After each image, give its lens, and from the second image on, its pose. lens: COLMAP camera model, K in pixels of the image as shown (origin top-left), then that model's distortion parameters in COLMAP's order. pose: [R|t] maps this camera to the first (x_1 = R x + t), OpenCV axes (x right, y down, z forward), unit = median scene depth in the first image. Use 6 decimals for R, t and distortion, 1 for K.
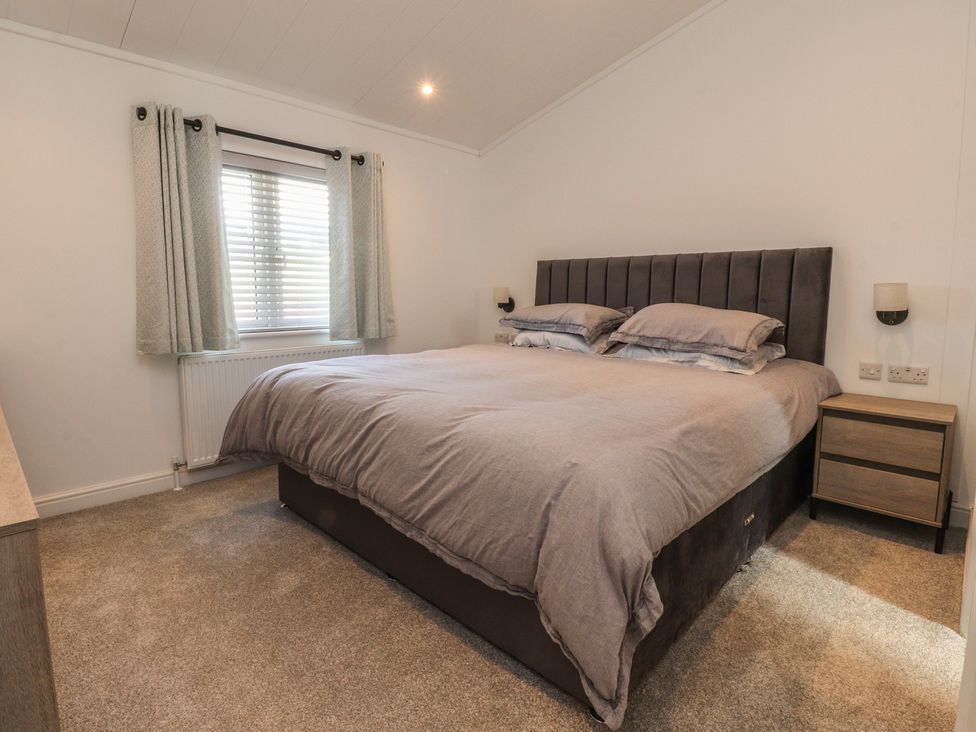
lens RADIAL K [[503.2, 0, 479.5], [0, 503.2, 347.2], [0, 0, 1]] dist [0.003041, -0.015249]
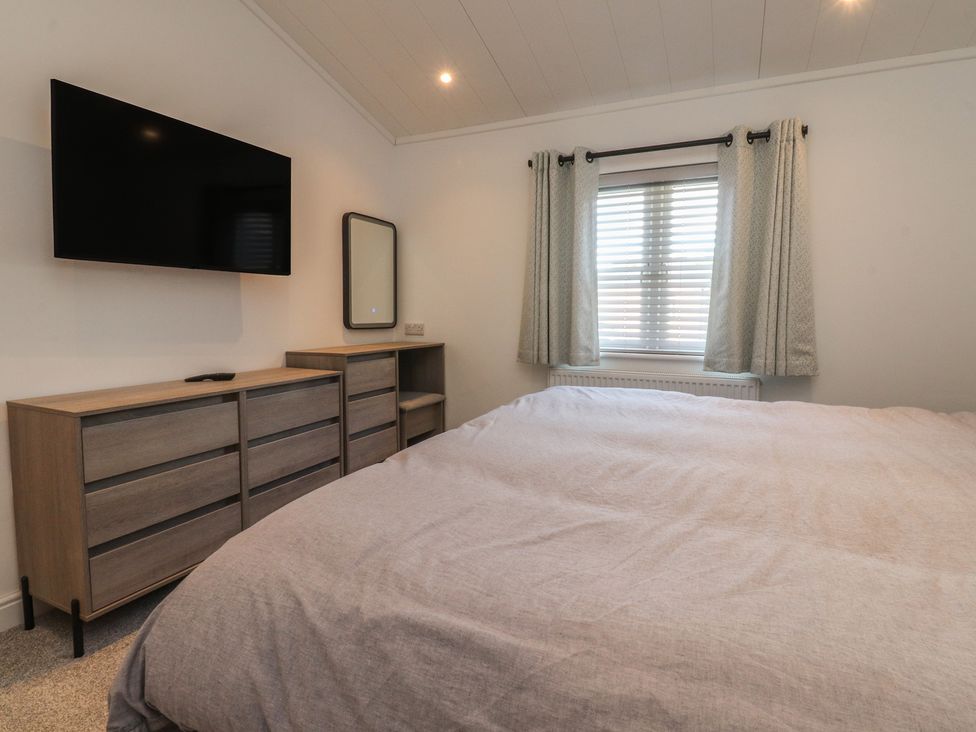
lens RADIAL K [[510.2, 0, 484.0], [0, 510.2, 348.6], [0, 0, 1]] dist [0.002018, -0.014415]
pose [[0.335279, 0.070996, -0.939440, 0.373724], [-0.104597, 0.993797, 0.037774, -0.044058], [0.936295, 0.085598, 0.340625, 0.395504]]
